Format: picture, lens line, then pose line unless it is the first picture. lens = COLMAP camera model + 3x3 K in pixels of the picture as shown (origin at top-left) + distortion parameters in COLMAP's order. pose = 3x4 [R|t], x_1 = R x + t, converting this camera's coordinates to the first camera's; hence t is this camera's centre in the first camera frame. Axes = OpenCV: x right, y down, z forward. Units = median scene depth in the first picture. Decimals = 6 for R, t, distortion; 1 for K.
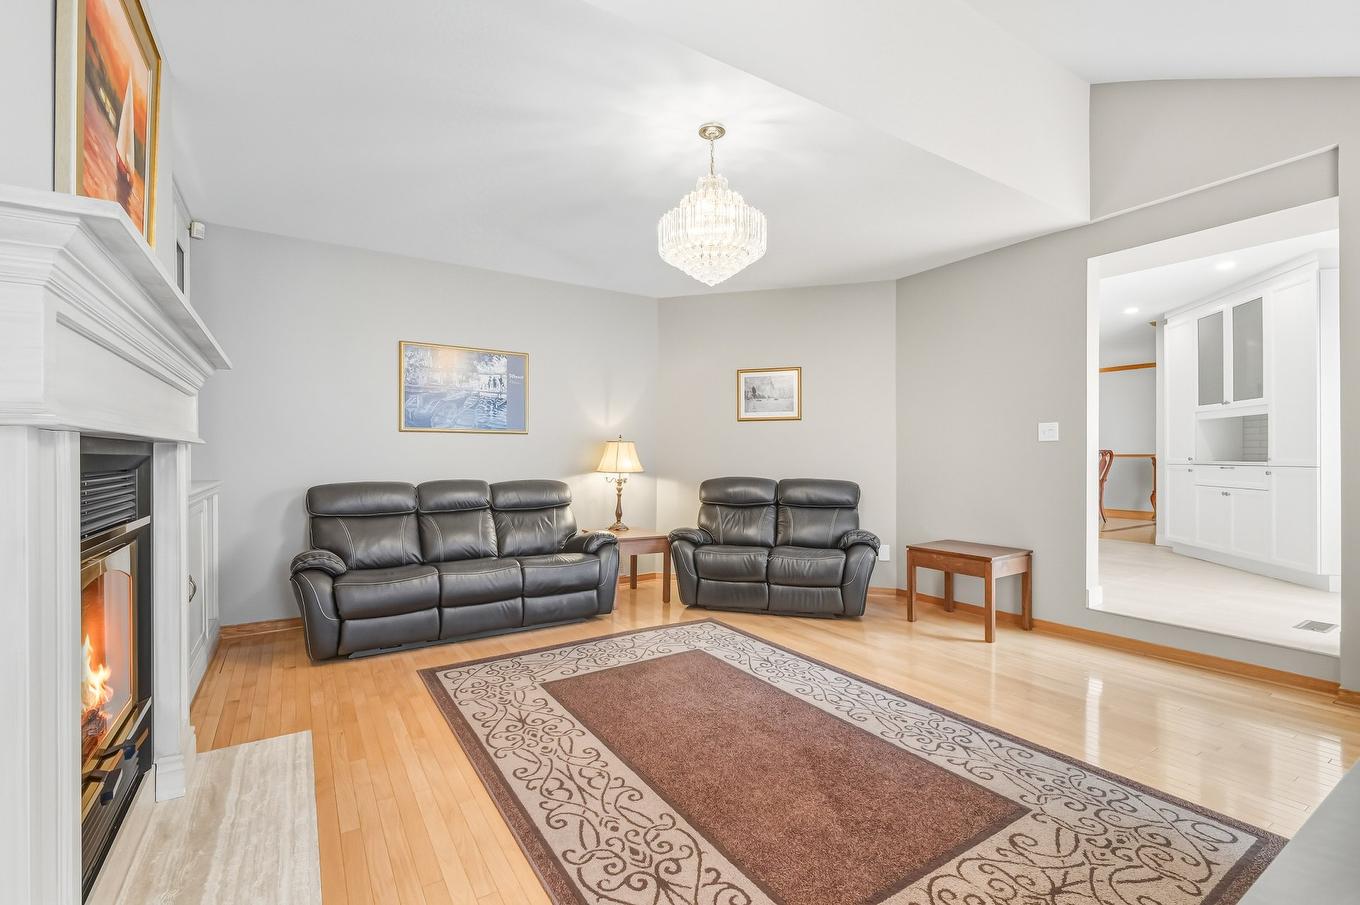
lens RADIAL K [[594.7, 0, 670.7], [0, 594.7, 454.5], [0, 0, 1]] dist [-0.001013, 0.000171]
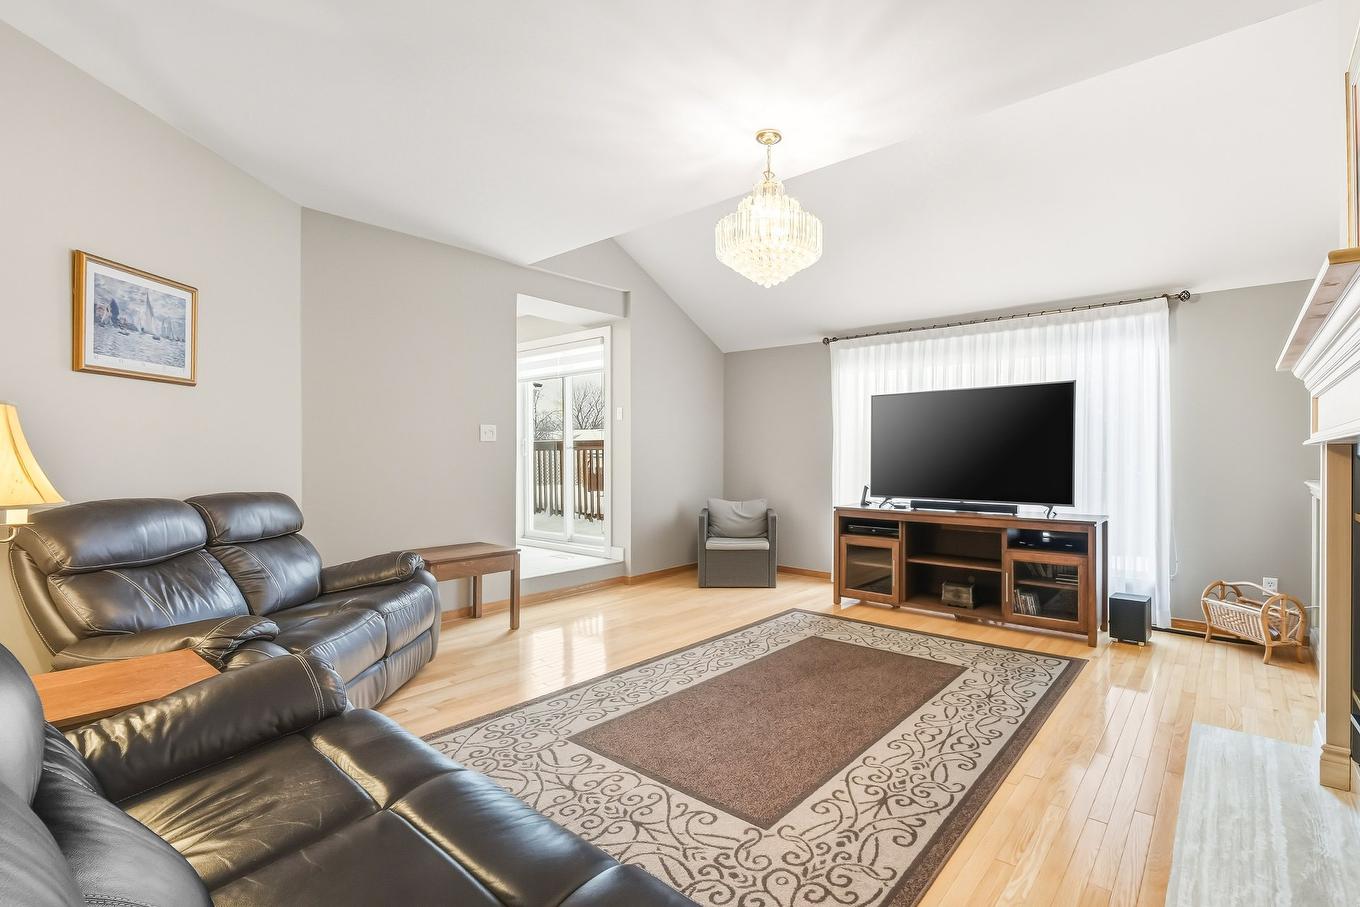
lens RADIAL K [[625.5, 0, 736.3], [0, 625.5, 449.8], [0, 0, 1]] dist [-0.000970, -0.000443]
pose [[-0.327609, 0.007691, 0.944782, -0.889322], [-0.005123, 0.999938, -0.009917, 0.004937], [-0.944800, -0.008089, -0.327549, 1.350472]]
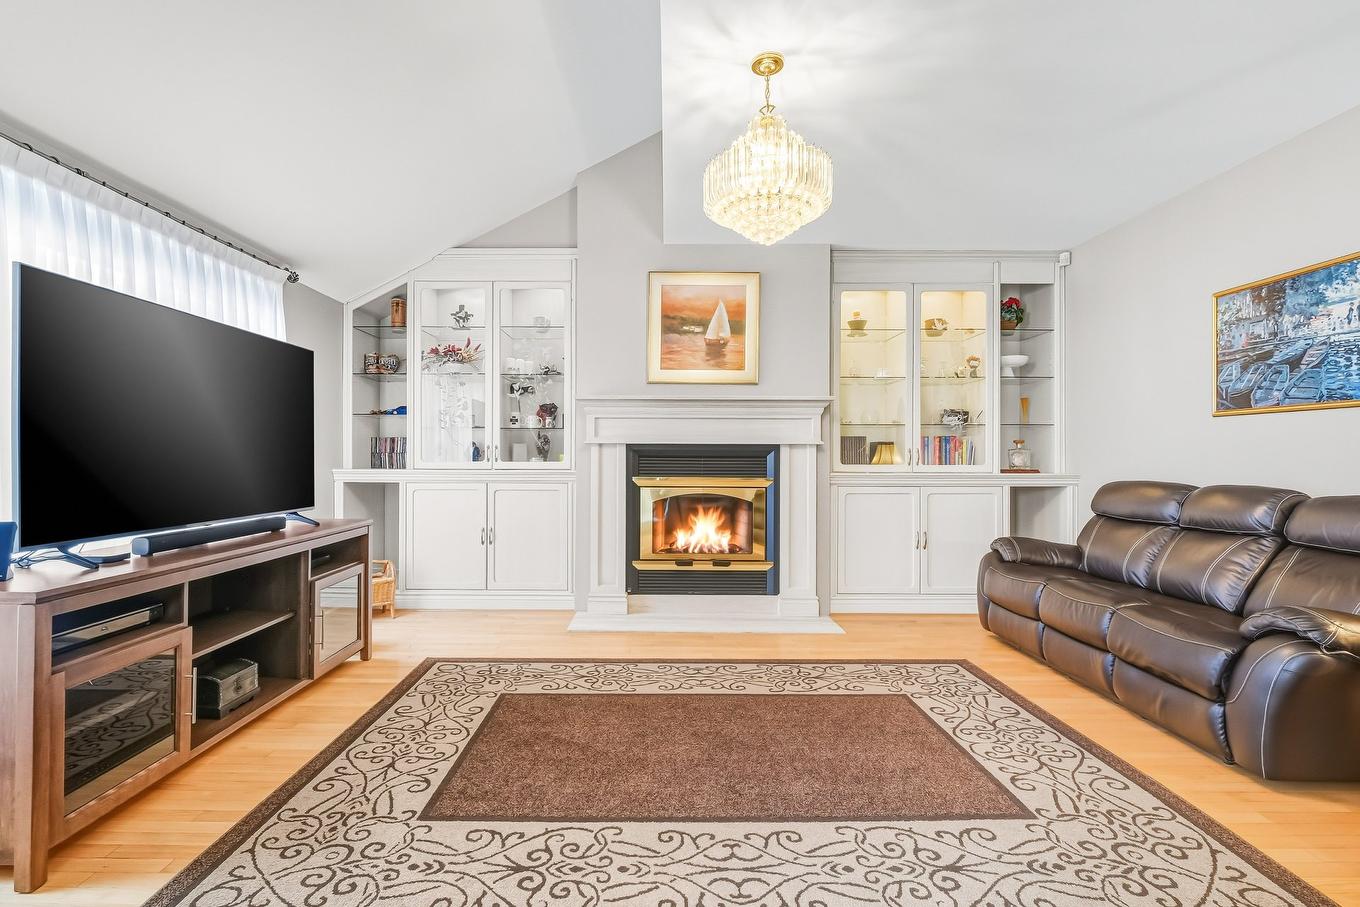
lens RADIAL K [[614.9, 0, 665.0], [0, 614.9, 454.6], [0, 0, 1]] dist [-0.001818, -0.000390]
pose [[-0.532580, -0.005705, -0.846361, 0.858544], [-0.001971, 0.999983, -0.005500, 0.021033], [0.846377, -0.001262, -0.532582, 1.297495]]
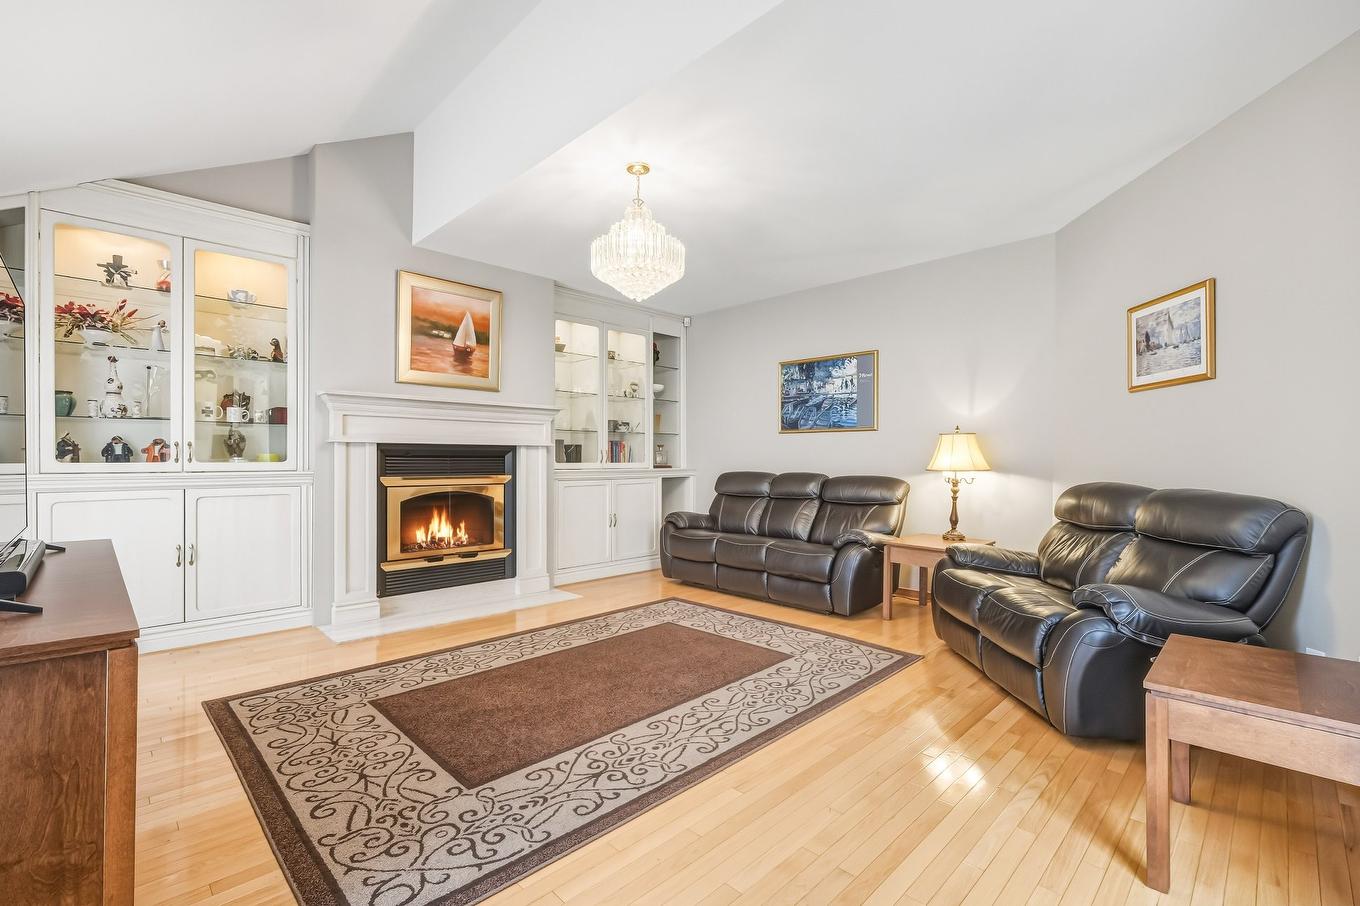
lens RADIAL K [[599.3, 0, 676.3], [0, 599.3, 457.1], [0, 0, 1]] dist [-0.003598, -0.000175]
pose [[0.214360, -0.002563, -0.976751, 1.184089], [0.000120, 0.999997, -0.002597, 0.023949], [0.976755, 0.000439, 0.214360, 0.793400]]
